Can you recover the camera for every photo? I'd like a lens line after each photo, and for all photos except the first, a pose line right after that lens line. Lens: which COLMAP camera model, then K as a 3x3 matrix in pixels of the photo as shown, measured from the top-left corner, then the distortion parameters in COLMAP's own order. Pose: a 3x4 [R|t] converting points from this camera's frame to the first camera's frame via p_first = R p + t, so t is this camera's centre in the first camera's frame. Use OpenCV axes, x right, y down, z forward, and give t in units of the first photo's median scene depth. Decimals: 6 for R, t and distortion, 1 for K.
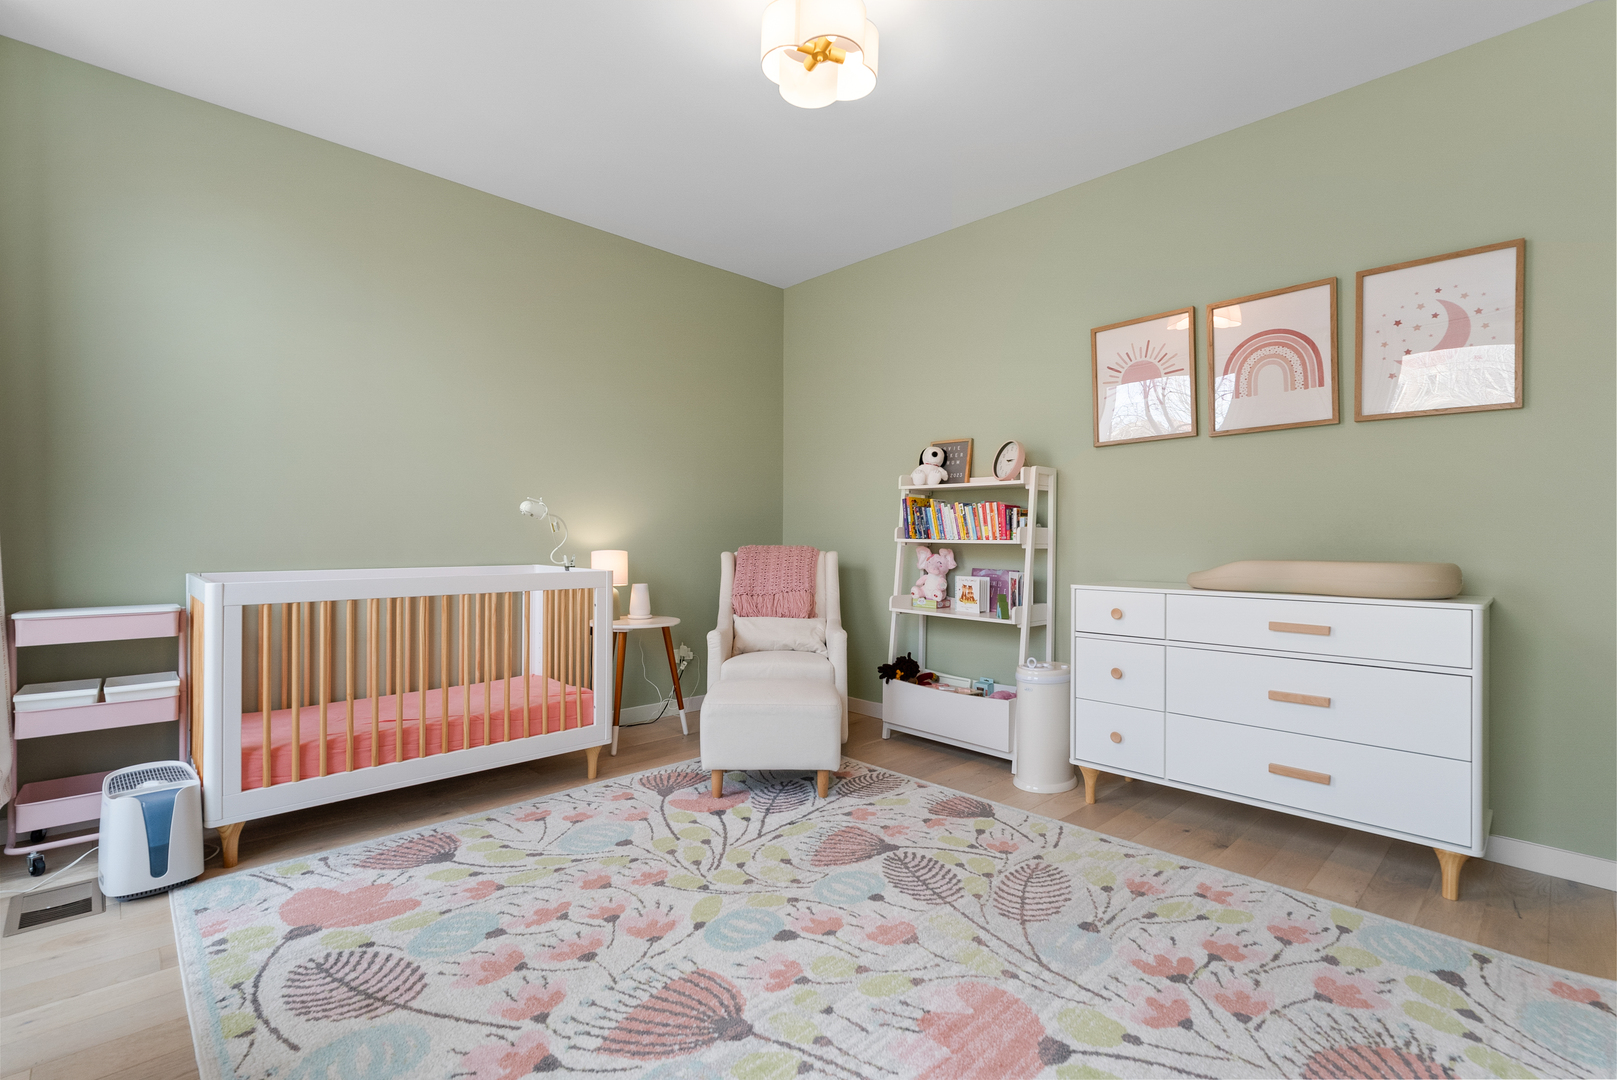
lens RADIAL K [[729.7, 0, 803.5], [0, 729.7, 536.6], [0, 0, 1]] dist [-0.006944, 0.000849]
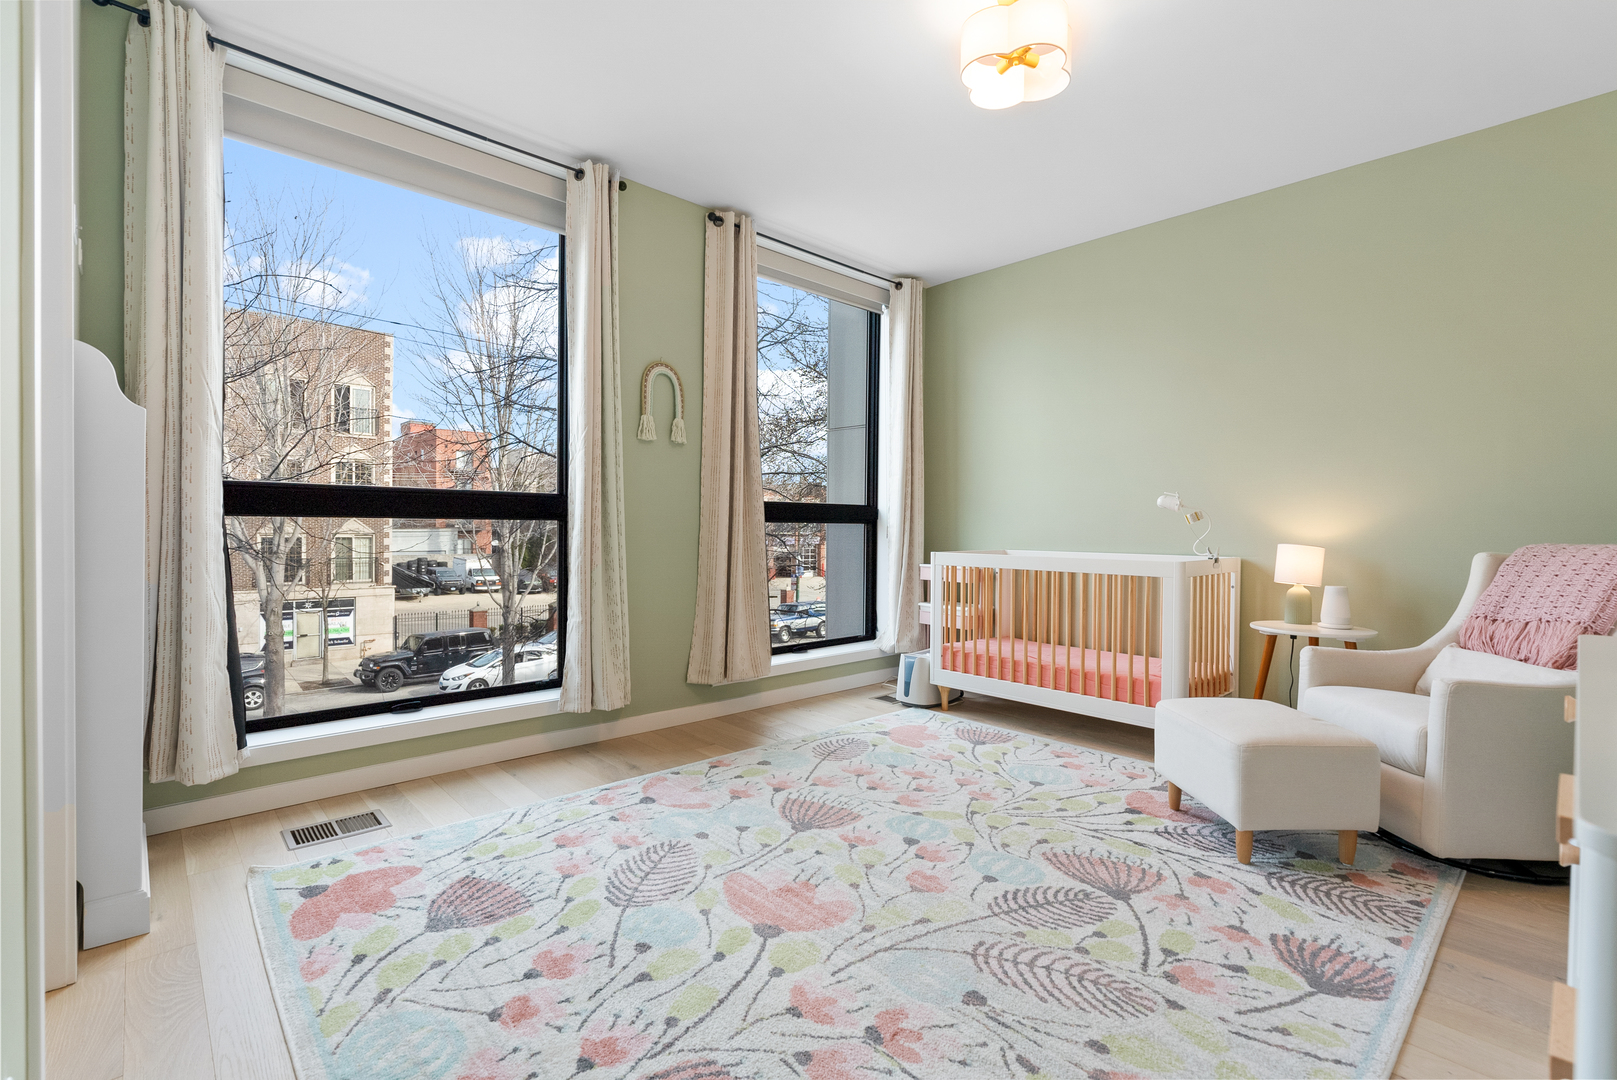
lens RADIAL K [[729.7, 0, 803.5], [0, 729.7, 536.6], [0, 0, 1]] dist [-0.006944, 0.000849]
pose [[-0.021534, 0.010359, -0.999714, 1.063903], [-0.007969, 0.999913, 0.010532, 0.009911], [0.999736, 0.008194, -0.021450, 0.724187]]
